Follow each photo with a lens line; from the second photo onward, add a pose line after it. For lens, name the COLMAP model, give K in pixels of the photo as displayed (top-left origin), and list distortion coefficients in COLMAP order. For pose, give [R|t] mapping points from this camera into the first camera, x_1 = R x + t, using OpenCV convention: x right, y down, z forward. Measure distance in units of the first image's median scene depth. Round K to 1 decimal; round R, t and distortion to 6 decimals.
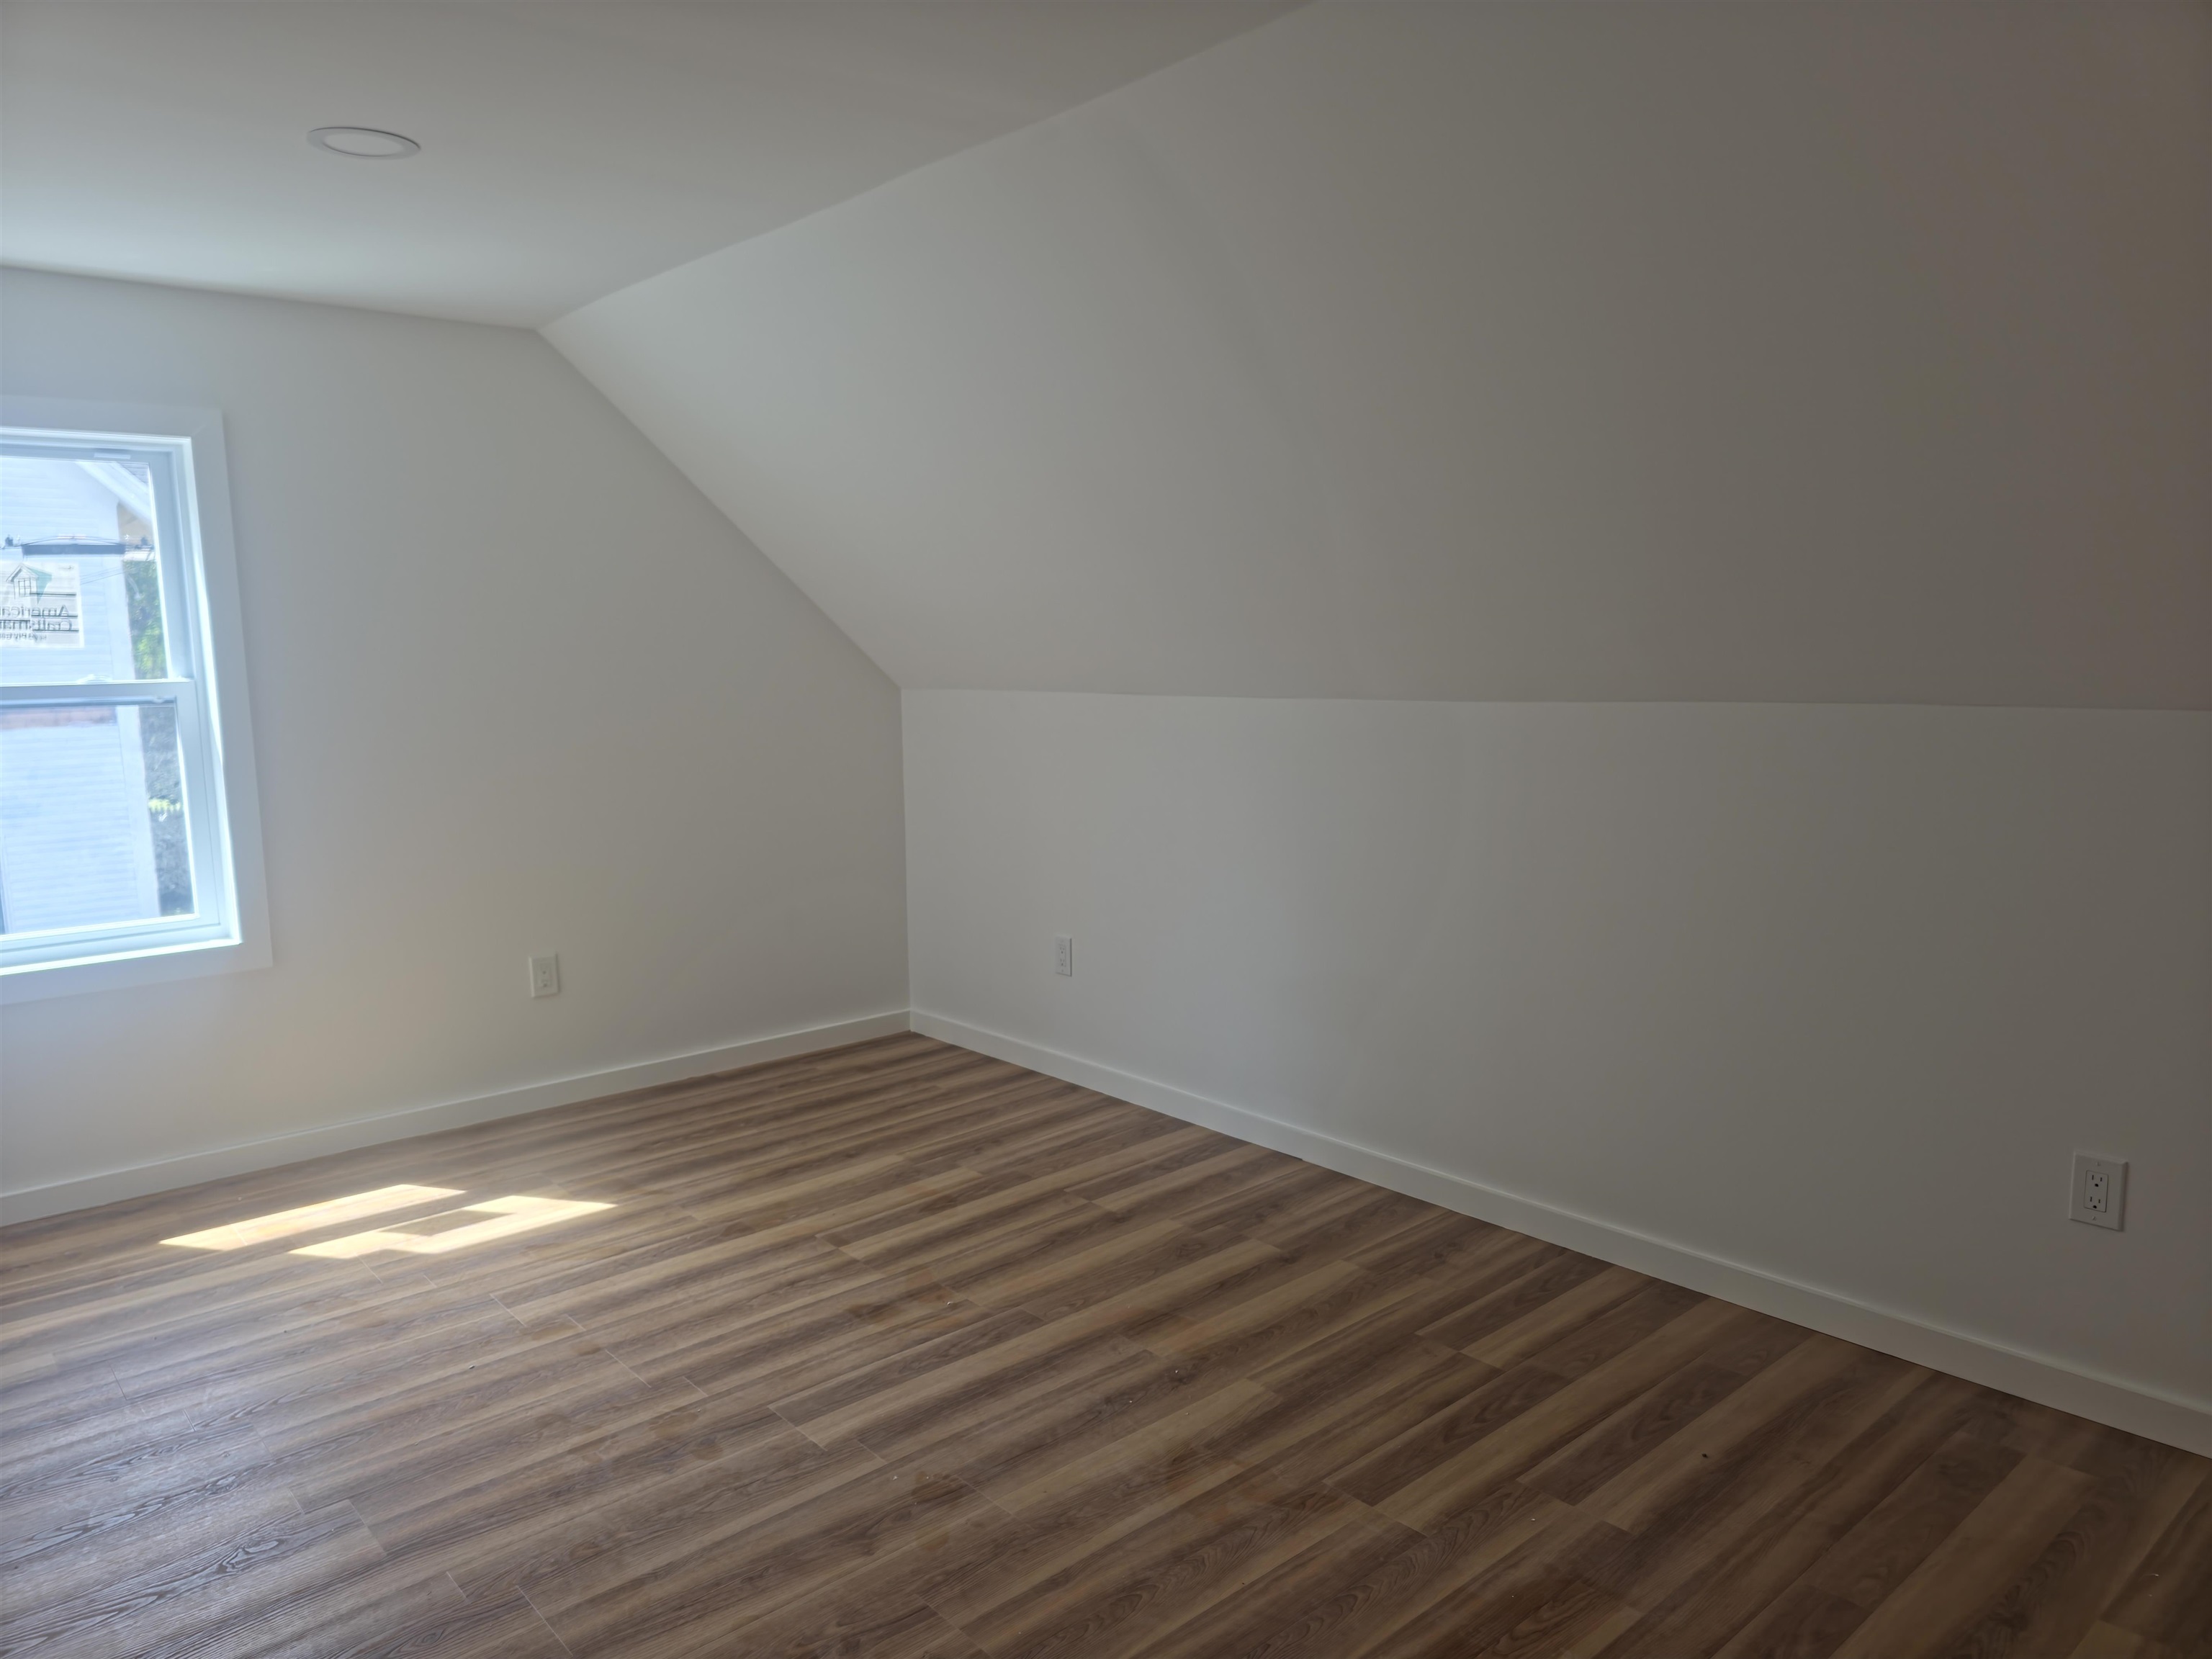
lens RADIAL K [[1503.6, 0, 1114.1], [0, 1503.6, 820.7], [0, 0, 1]] dist [0.055210, -0.047151]
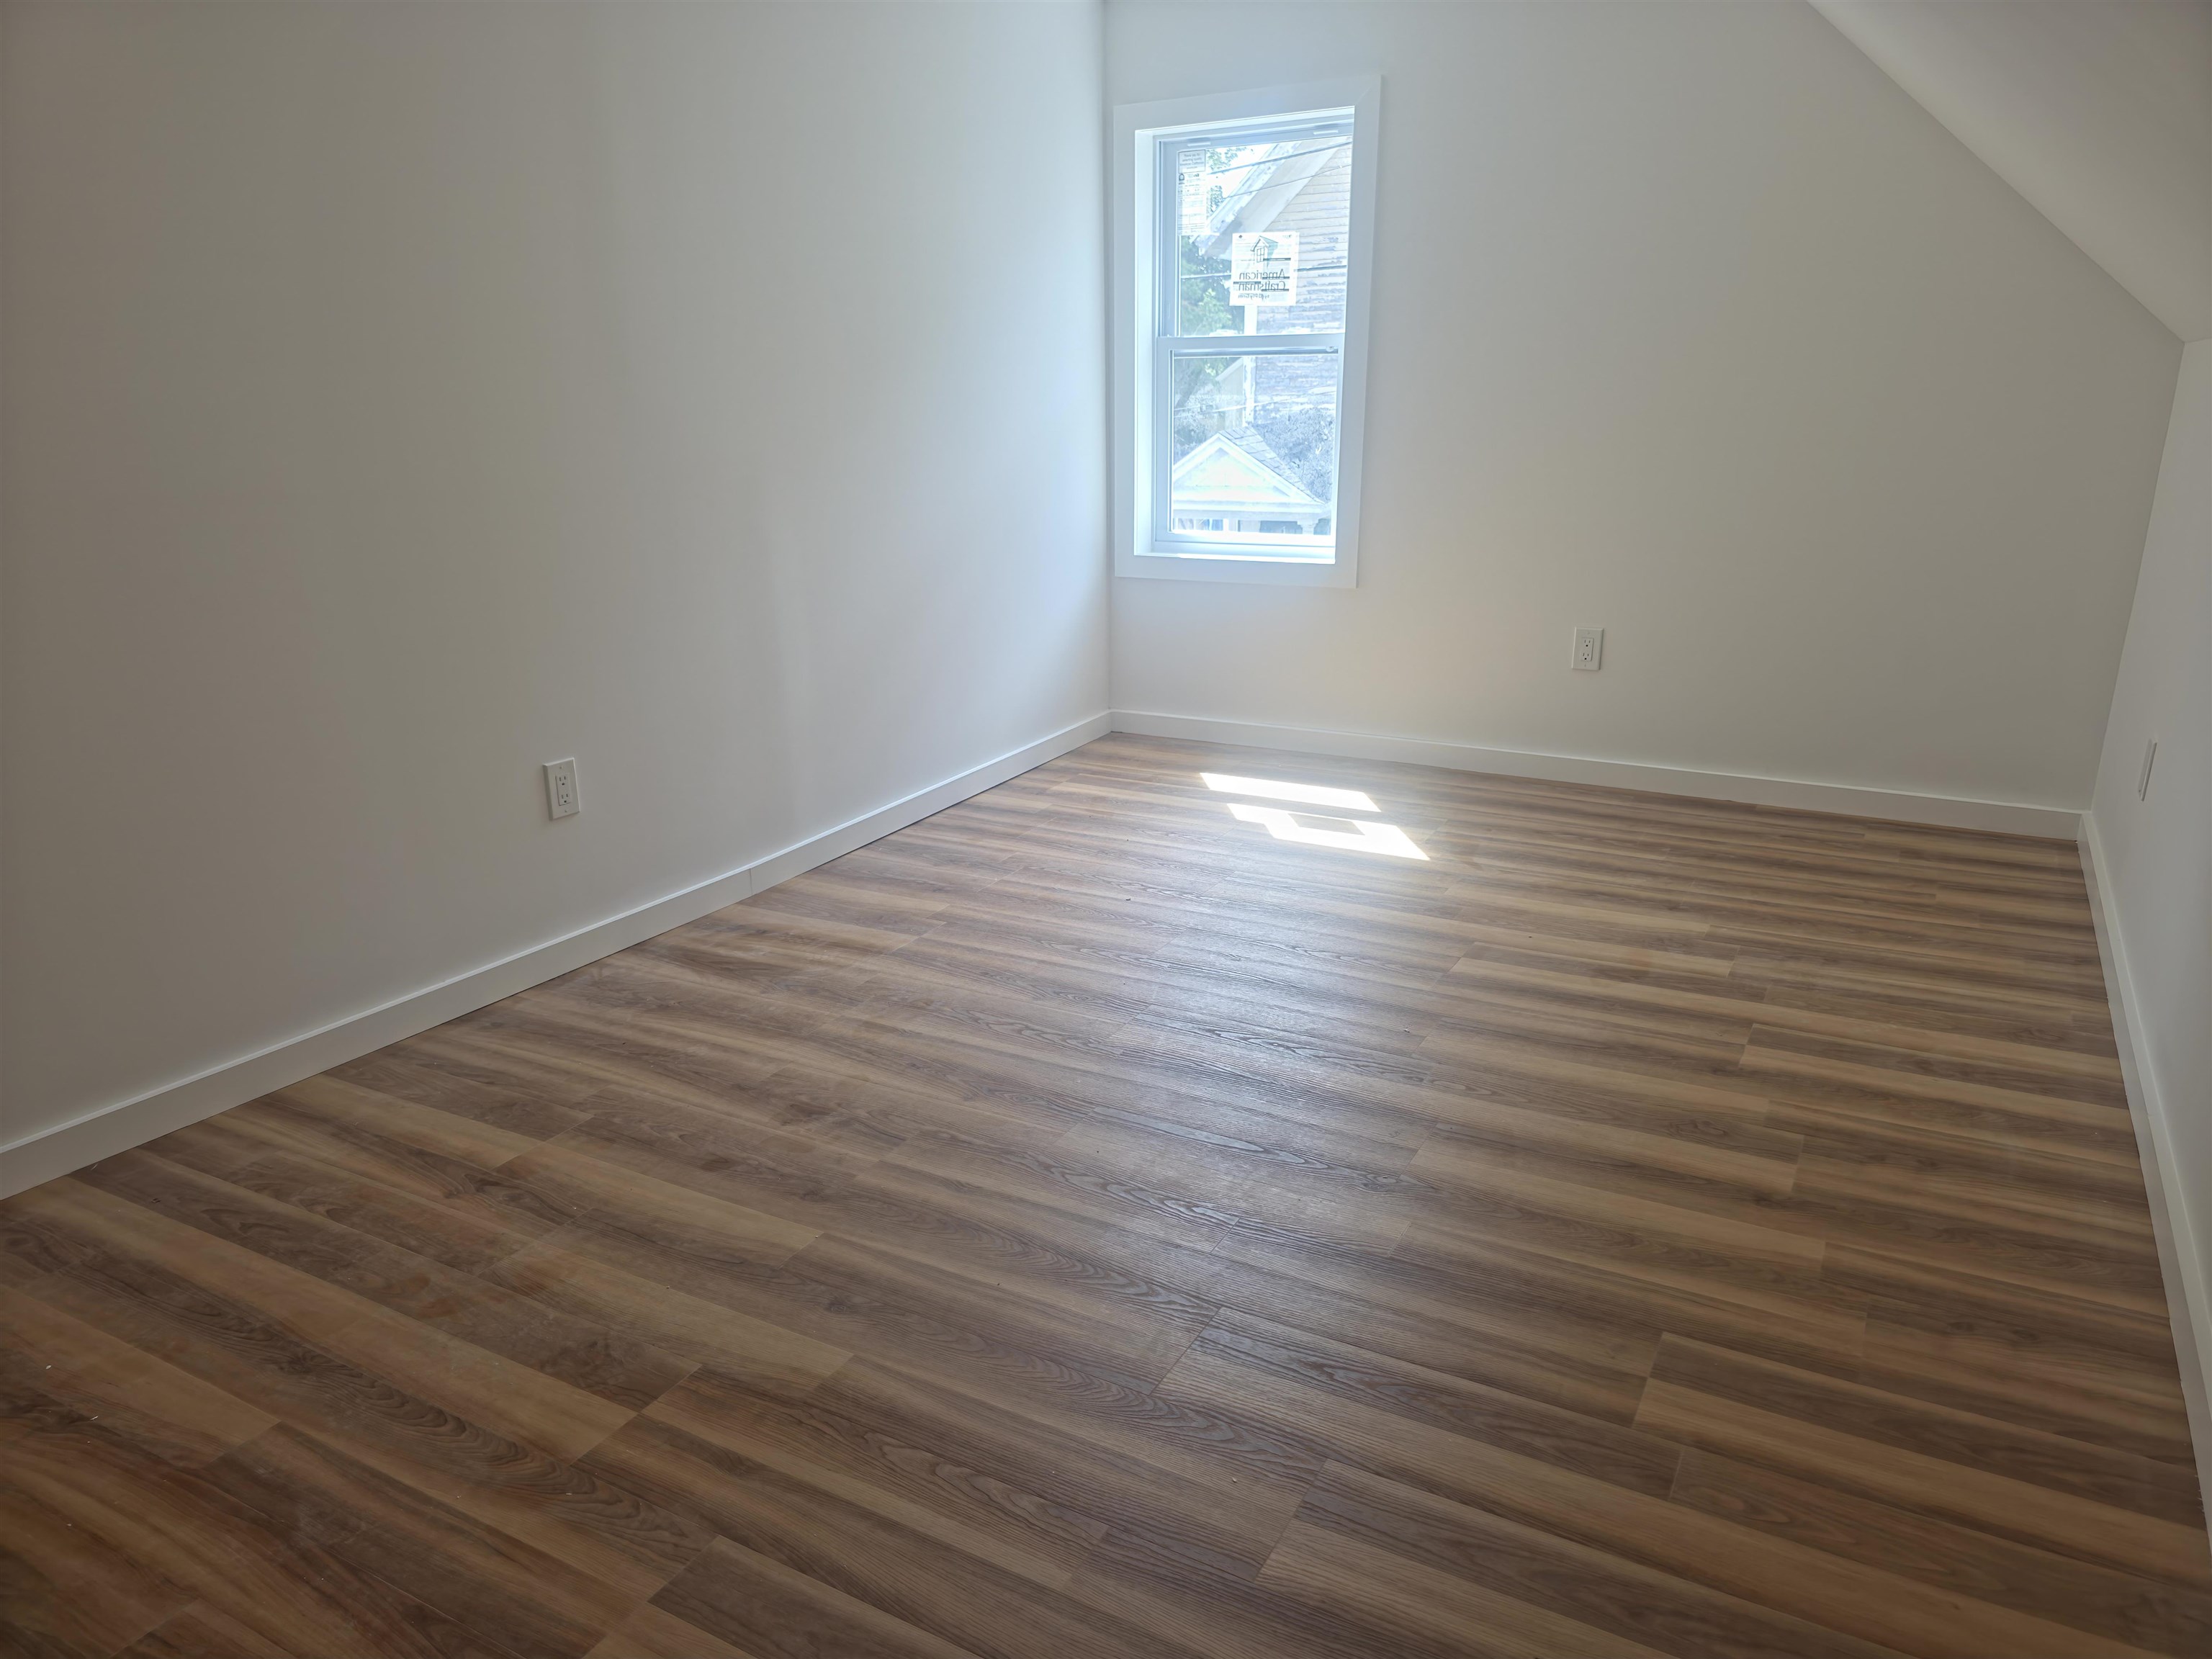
lens RADIAL K [[1503.6, 0, 1102.5], [0, 1503.6, 843.0], [0, 0, 1]] dist [0.055210, -0.047151]
pose [[0.330007, 0.290735, -0.898092, 0.489463], [-0.104976, 0.956792, 0.271164, -0.011363], [0.938123, 0.004792, 0.346269, 0.414418]]
